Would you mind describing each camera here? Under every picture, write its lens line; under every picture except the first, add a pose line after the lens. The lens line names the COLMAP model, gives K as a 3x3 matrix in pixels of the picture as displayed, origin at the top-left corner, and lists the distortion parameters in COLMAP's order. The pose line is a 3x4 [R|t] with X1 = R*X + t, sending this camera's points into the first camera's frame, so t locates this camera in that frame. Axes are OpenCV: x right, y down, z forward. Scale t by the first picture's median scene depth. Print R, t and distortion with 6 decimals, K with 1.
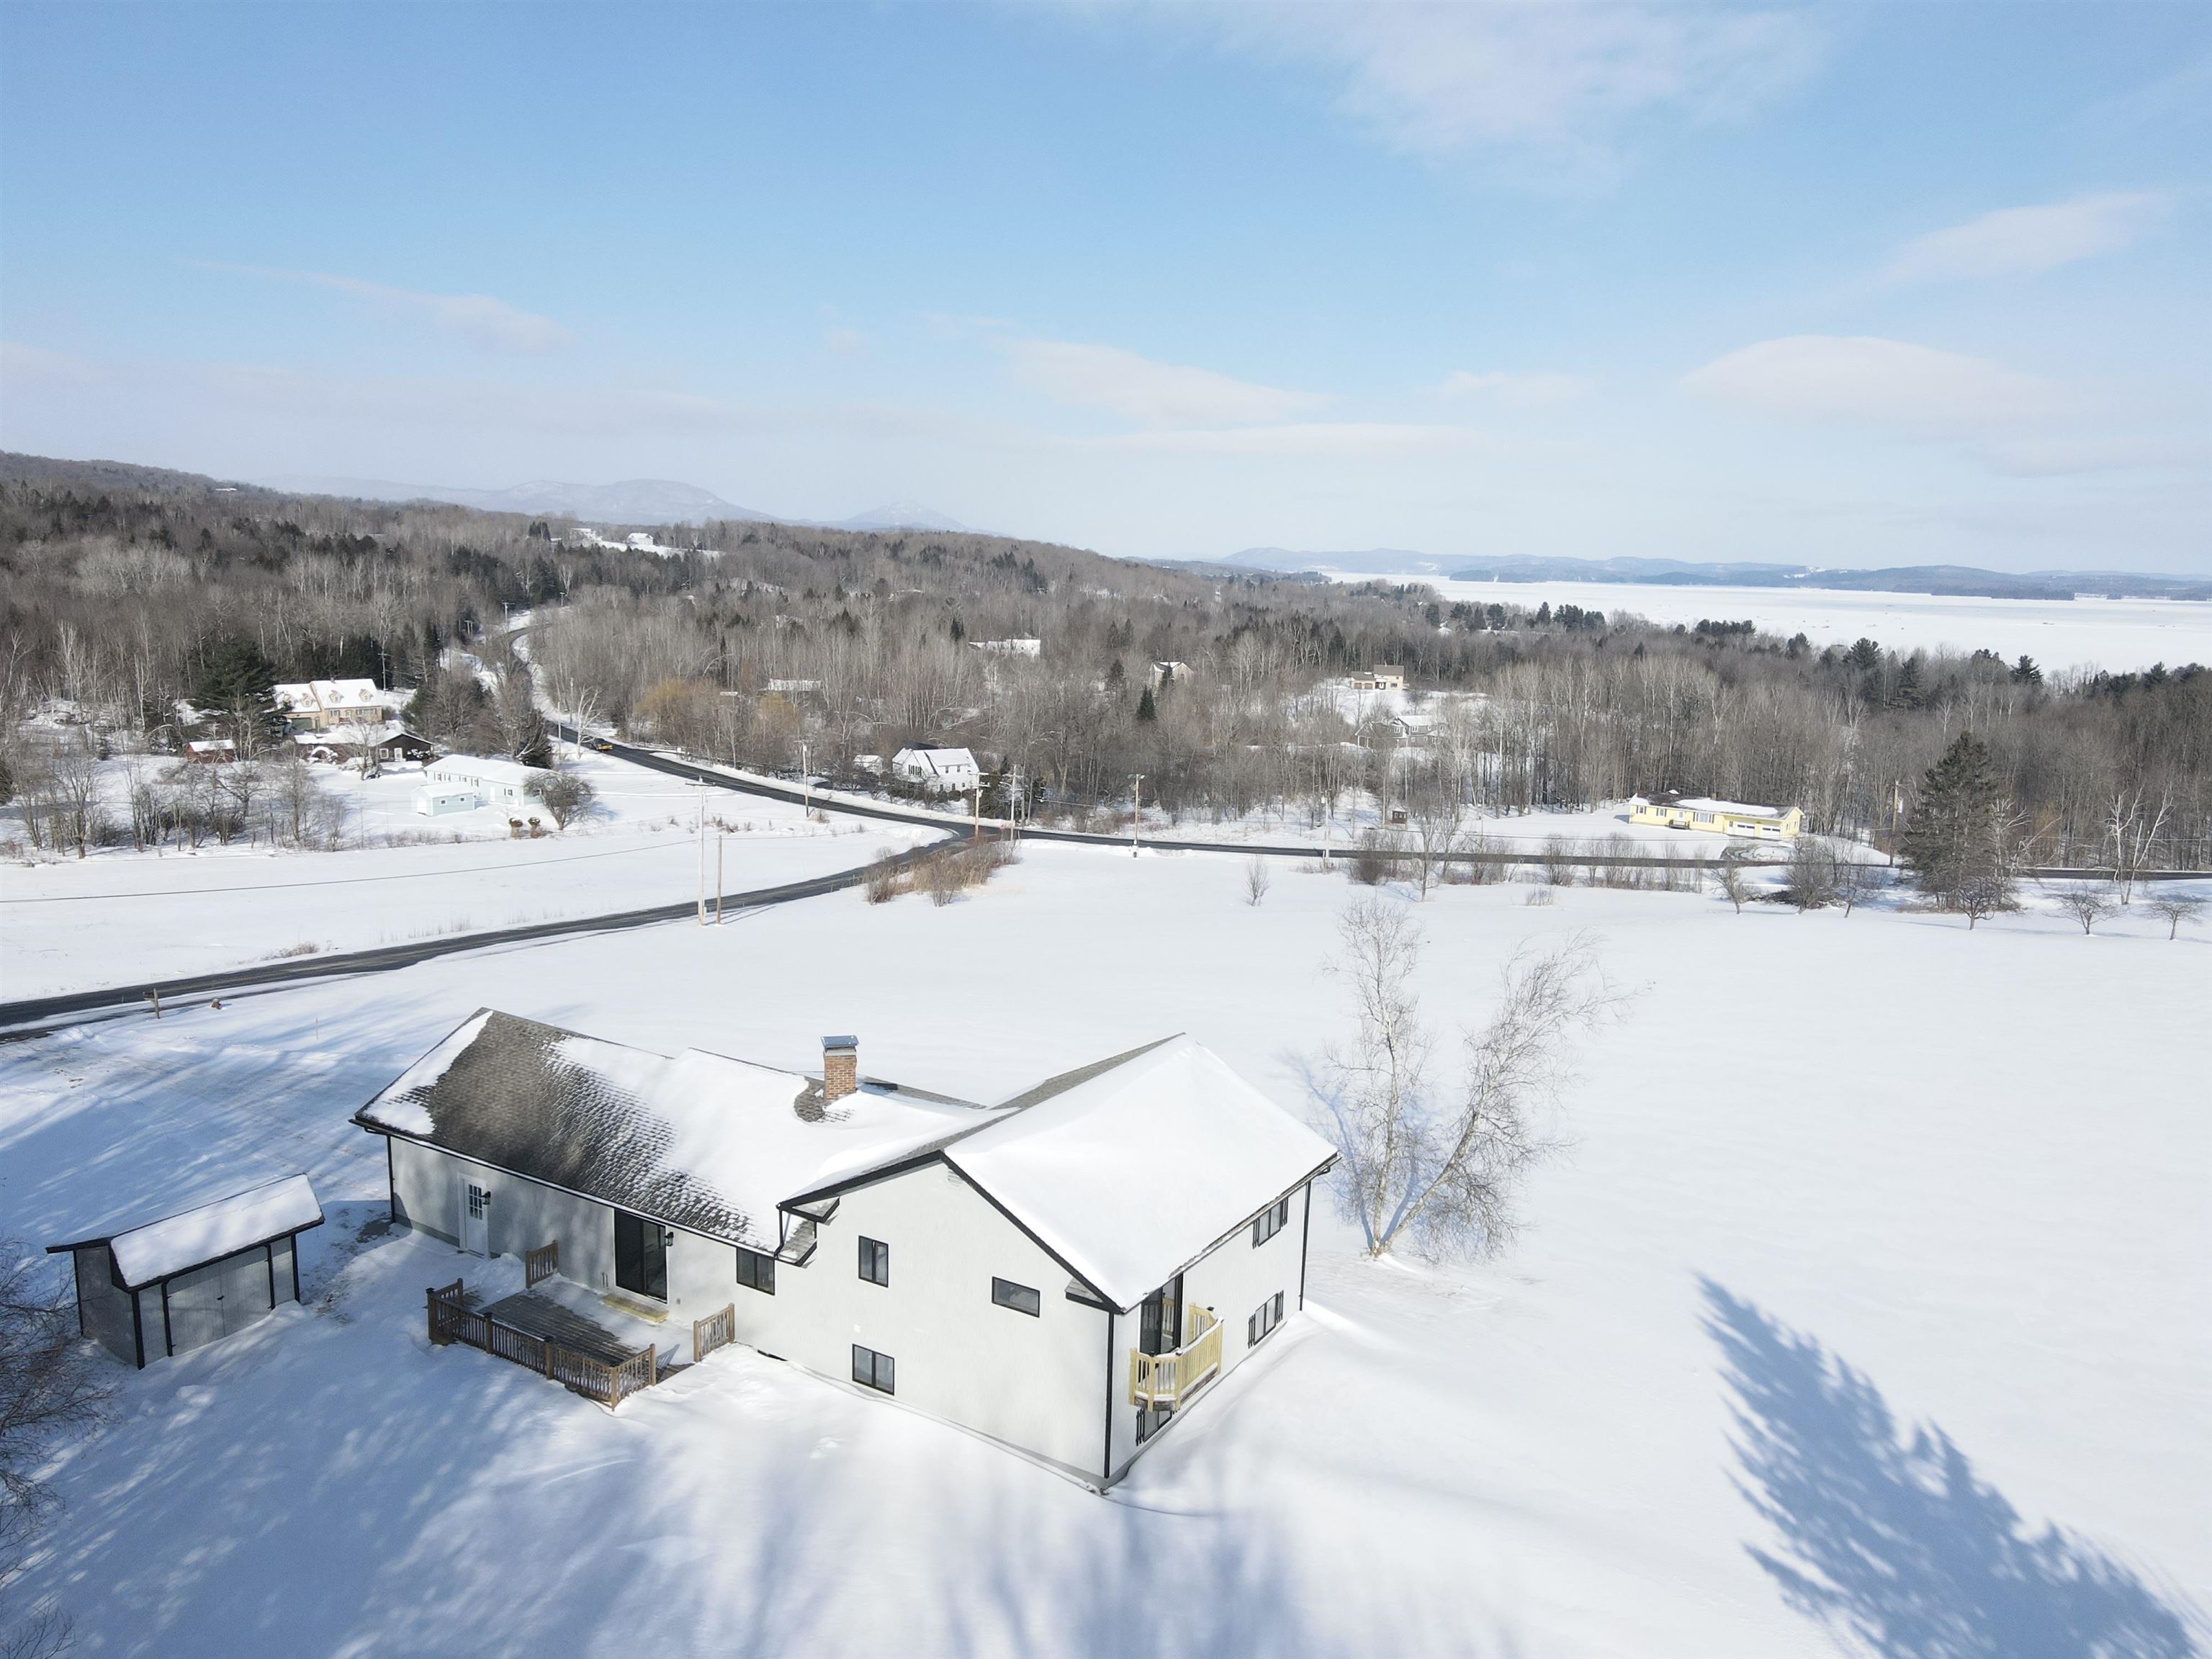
lens RADIAL K [[1607.5, 0, 1098.8], [0, 1607.5, 830.1], [0, 0, 1]] dist [-0.014036, 0.046668]
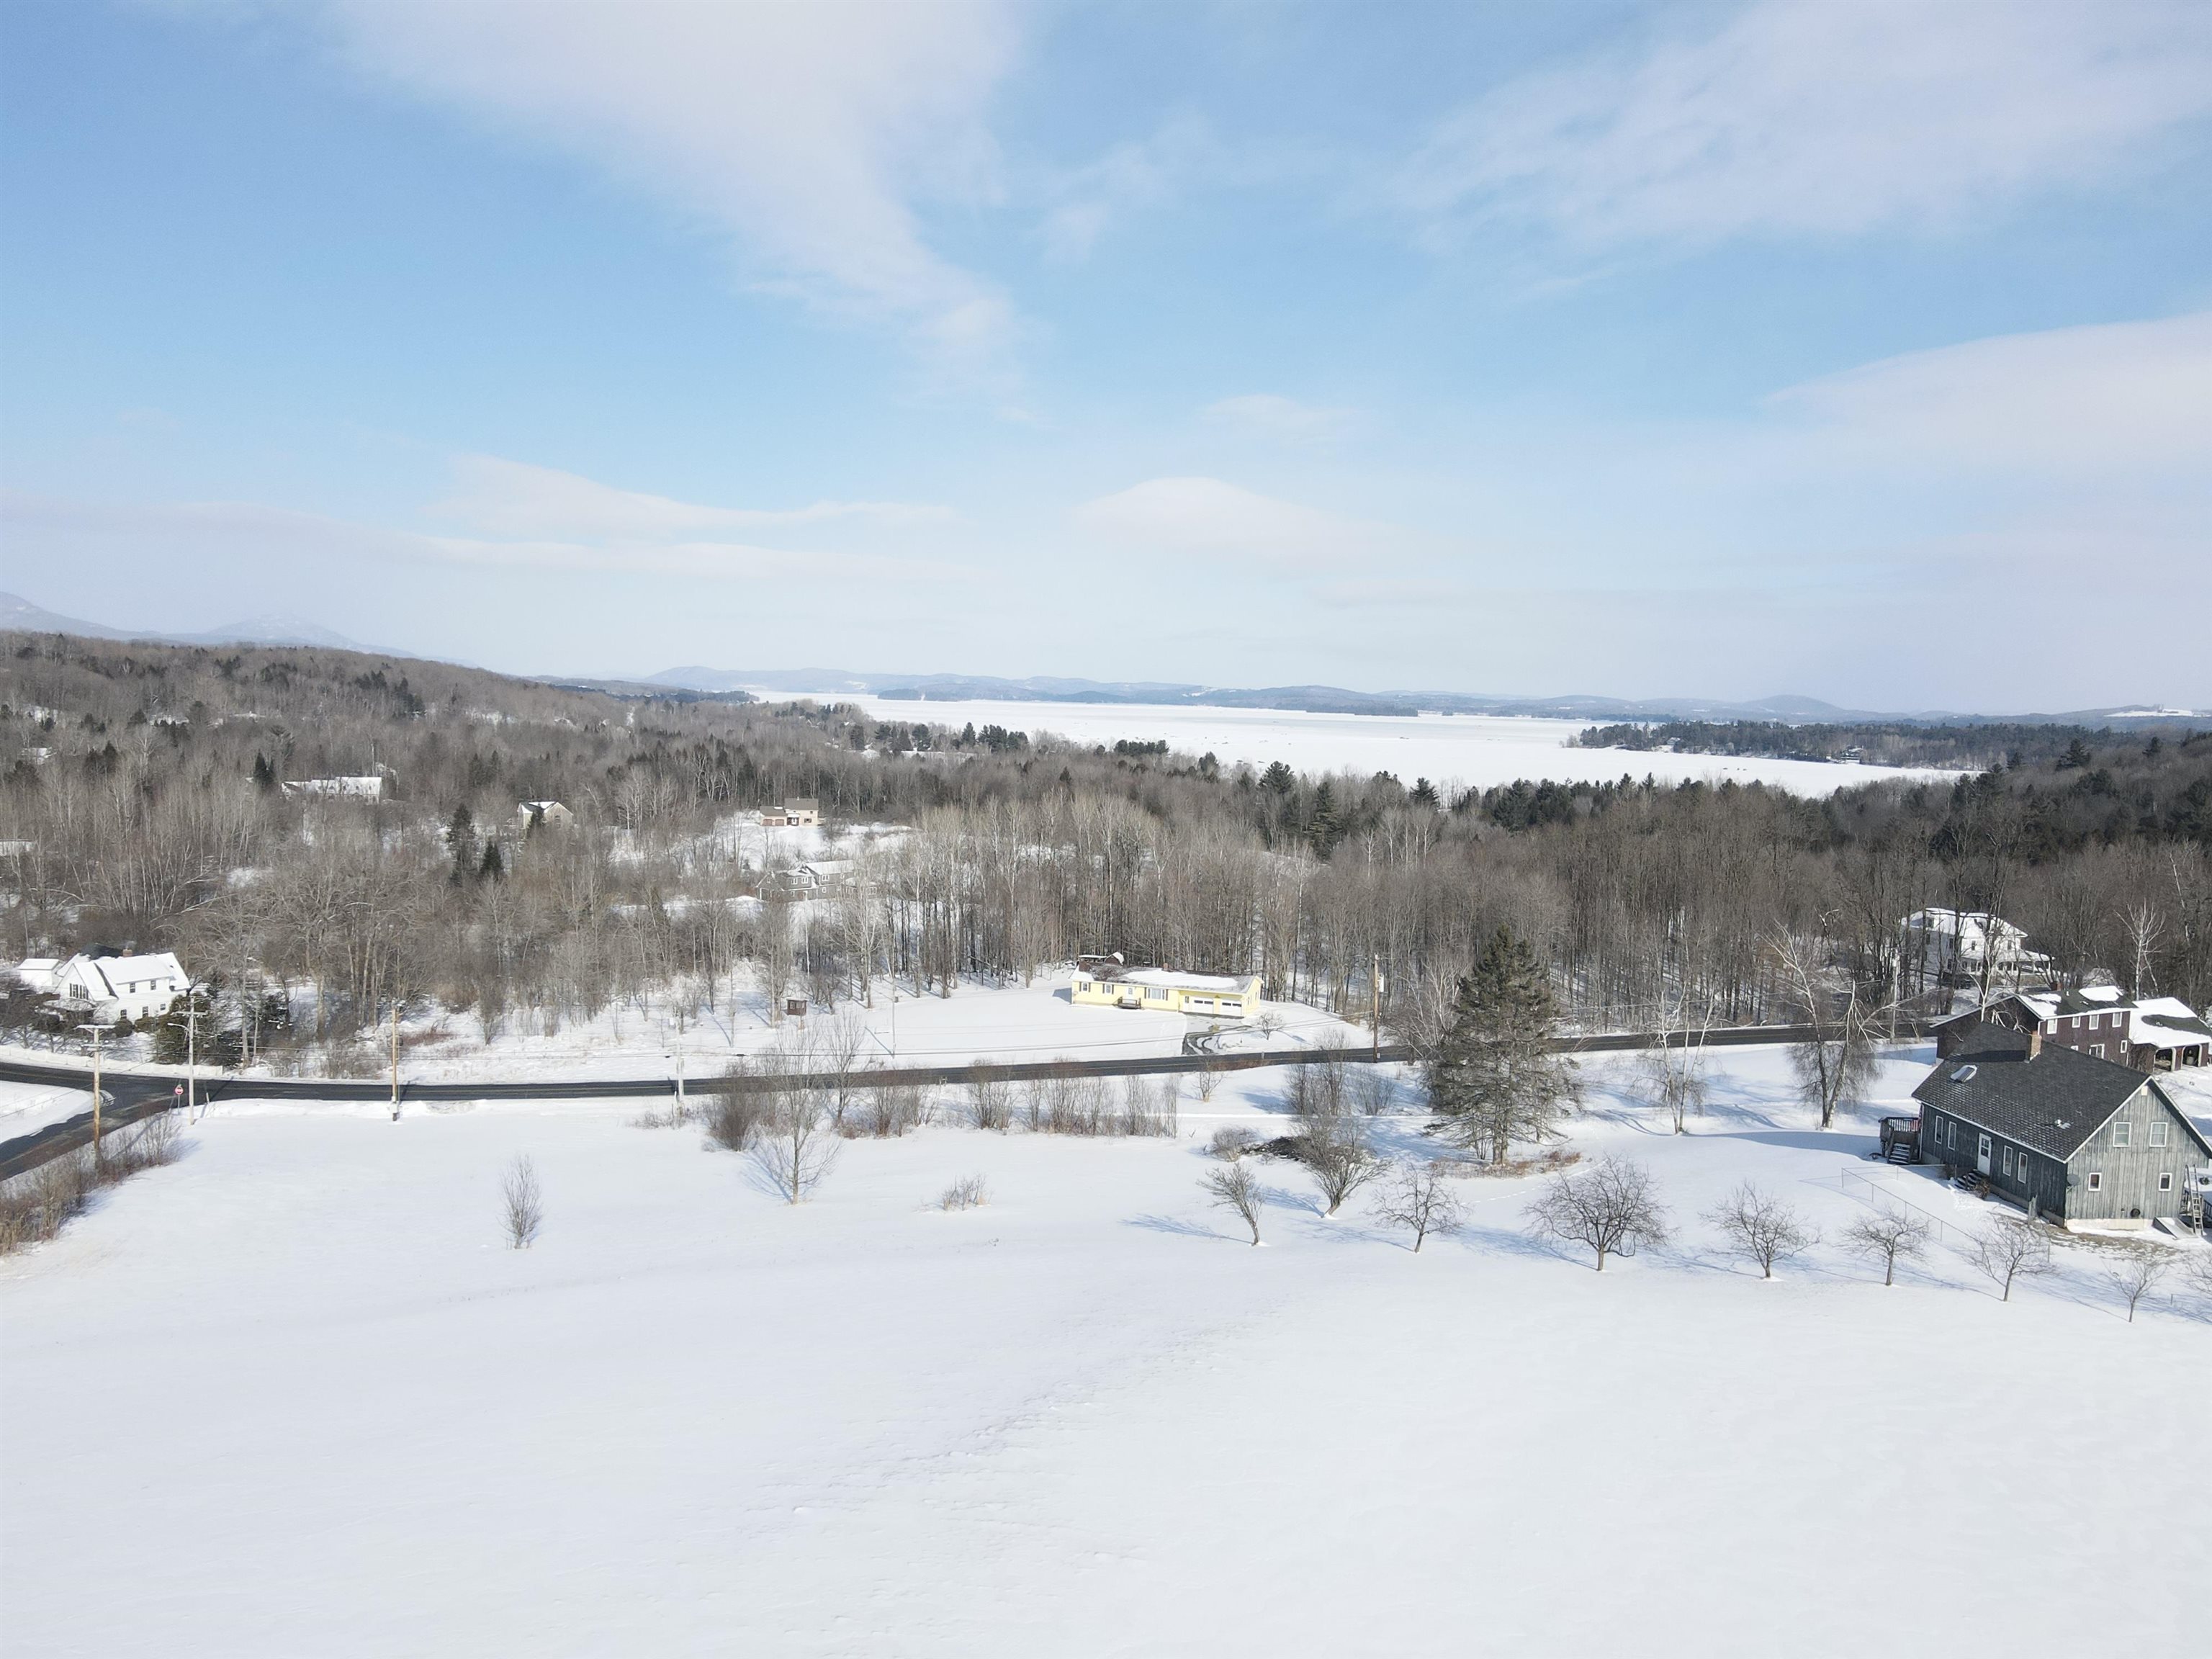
lens RADIAL K [[1607.5, 0, 1098.8], [0, 1607.5, 830.1], [0, 0, 1]] dist [-0.014036, 0.046668]
pose [[0.940171, -0.029427, 0.339431, 0.031301], [0.054020, 0.996536, -0.063230, -0.019297], [-0.336394, 0.077783, 0.938503, 0.101816]]
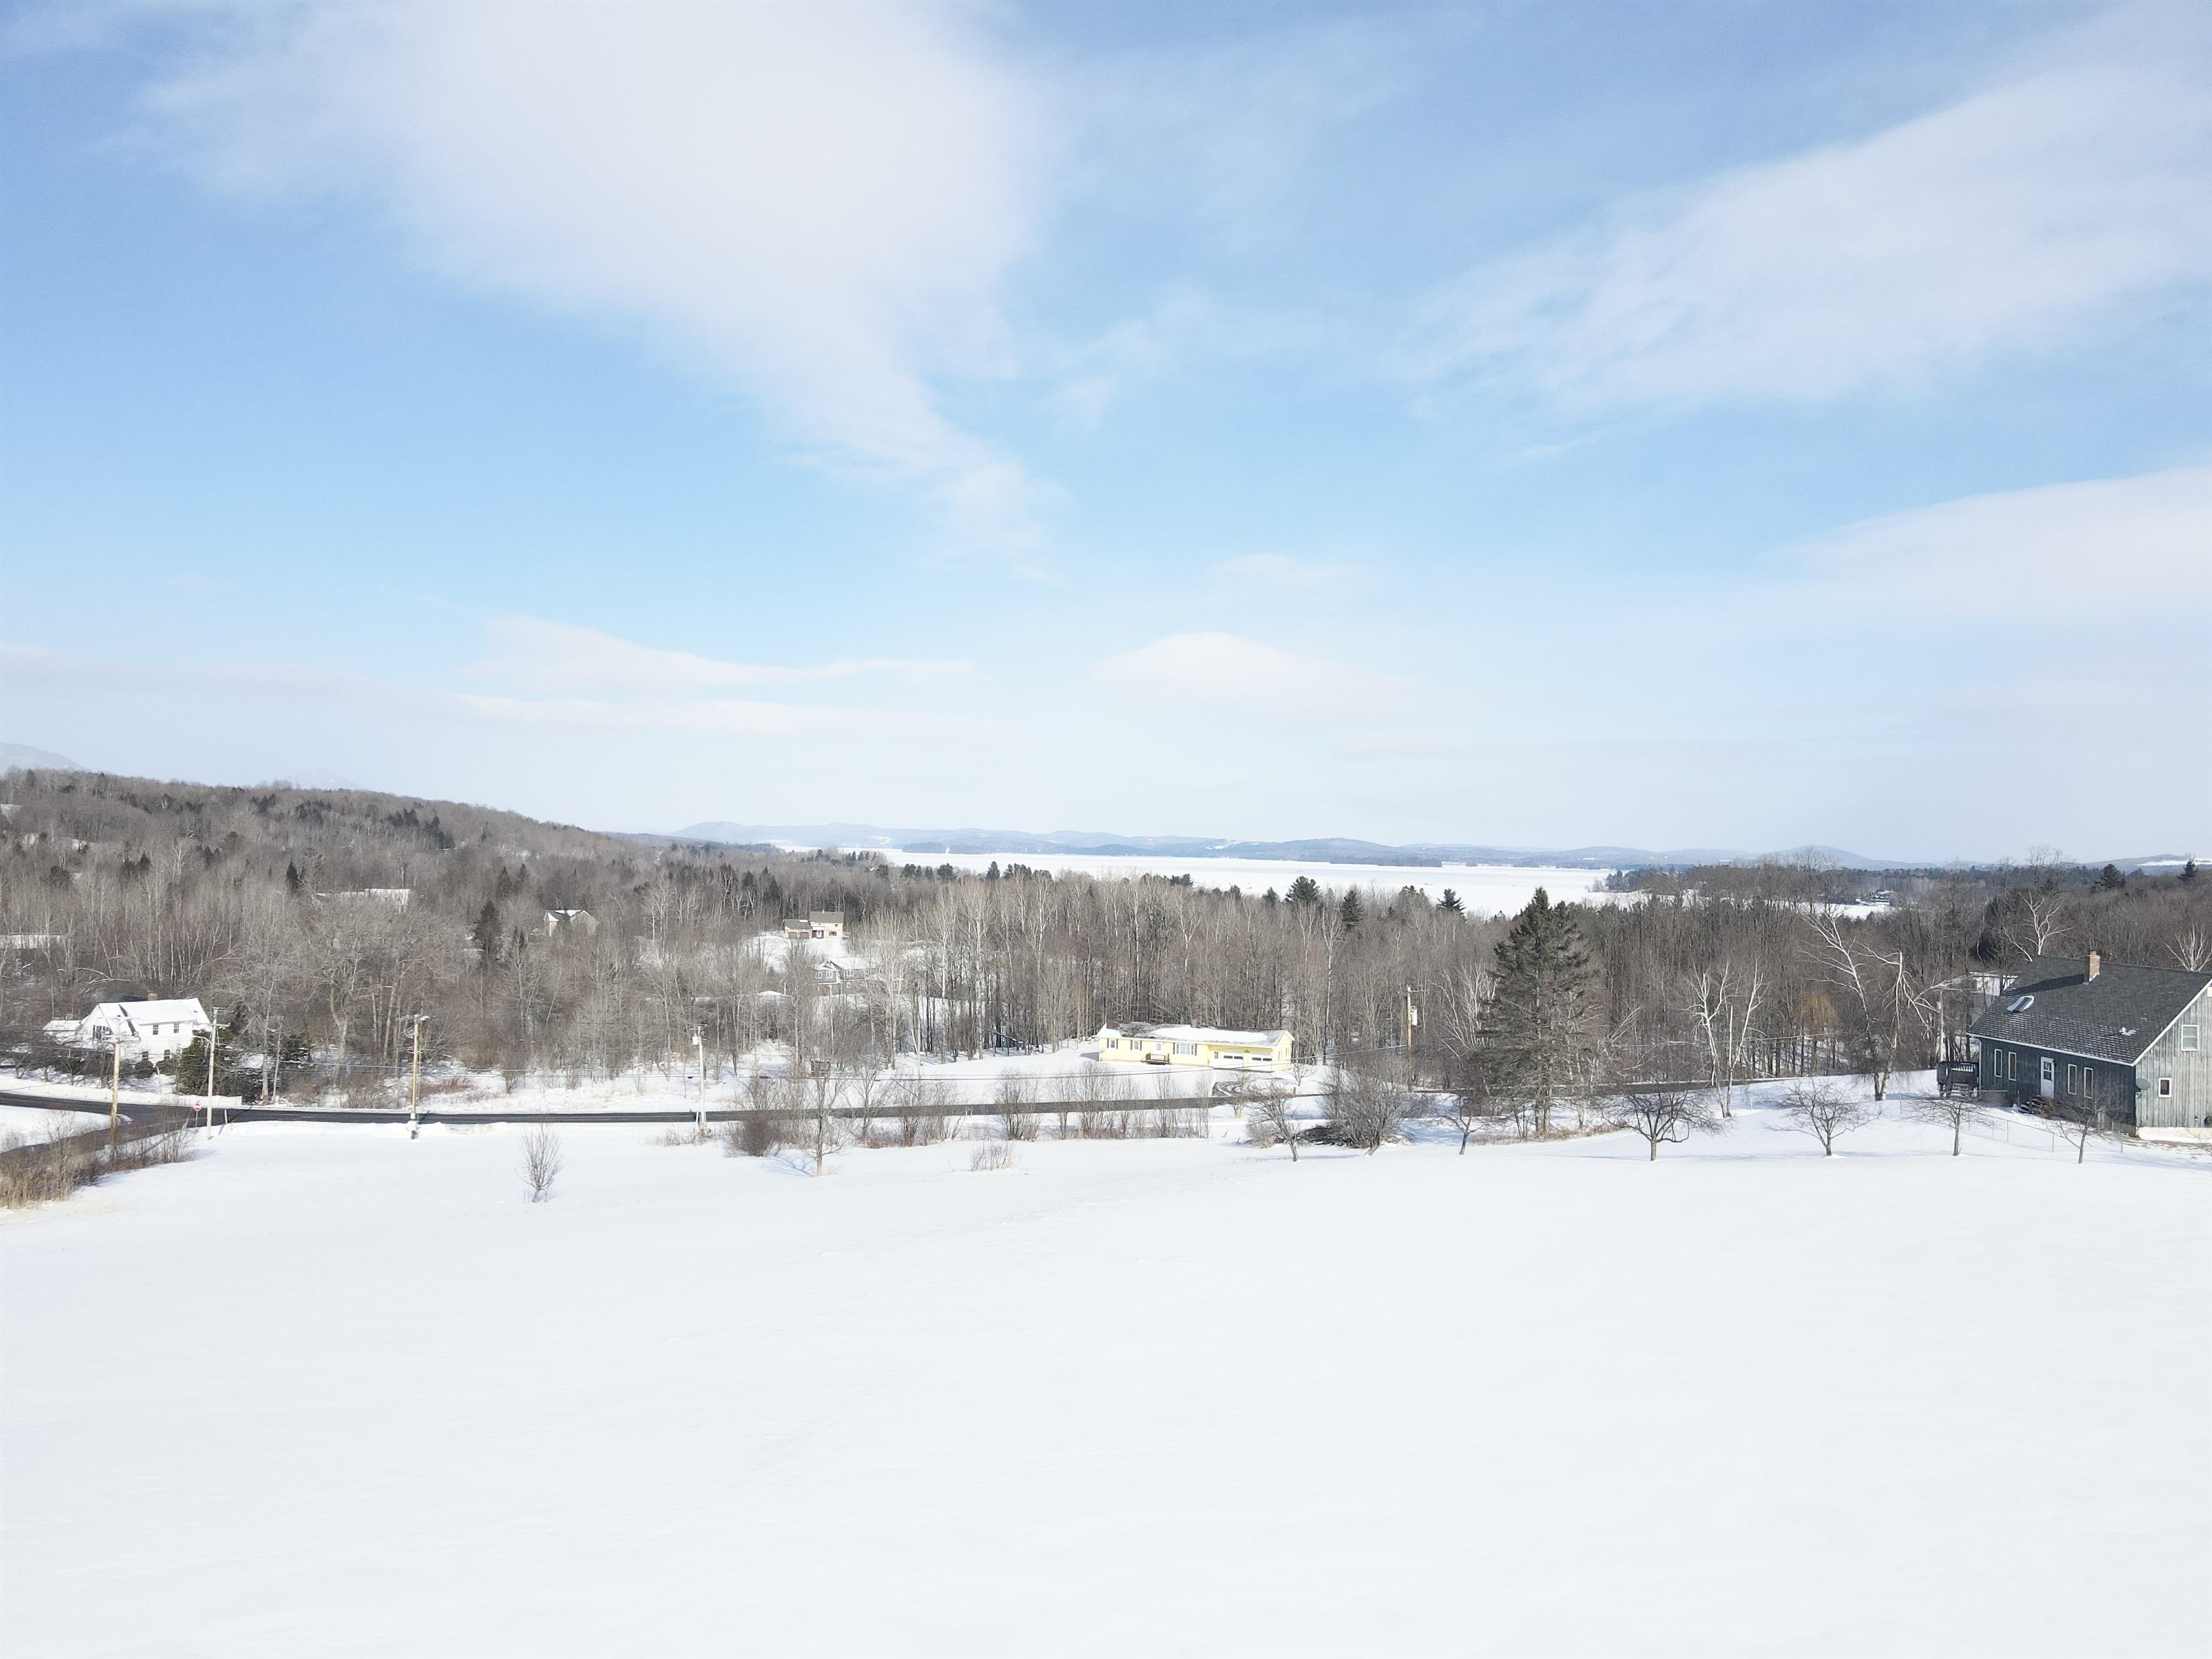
lens RADIAL K [[1607.5, 0, 1098.8], [0, 1607.5, 830.1], [0, 0, 1]] dist [-0.014036, 0.046668]
pose [[0.945054, 0.000681, 0.326913, 0.030556], [0.054912, 0.985459, -0.160795, 0.005432], [-0.322269, 0.169911, 0.931275, 0.106285]]
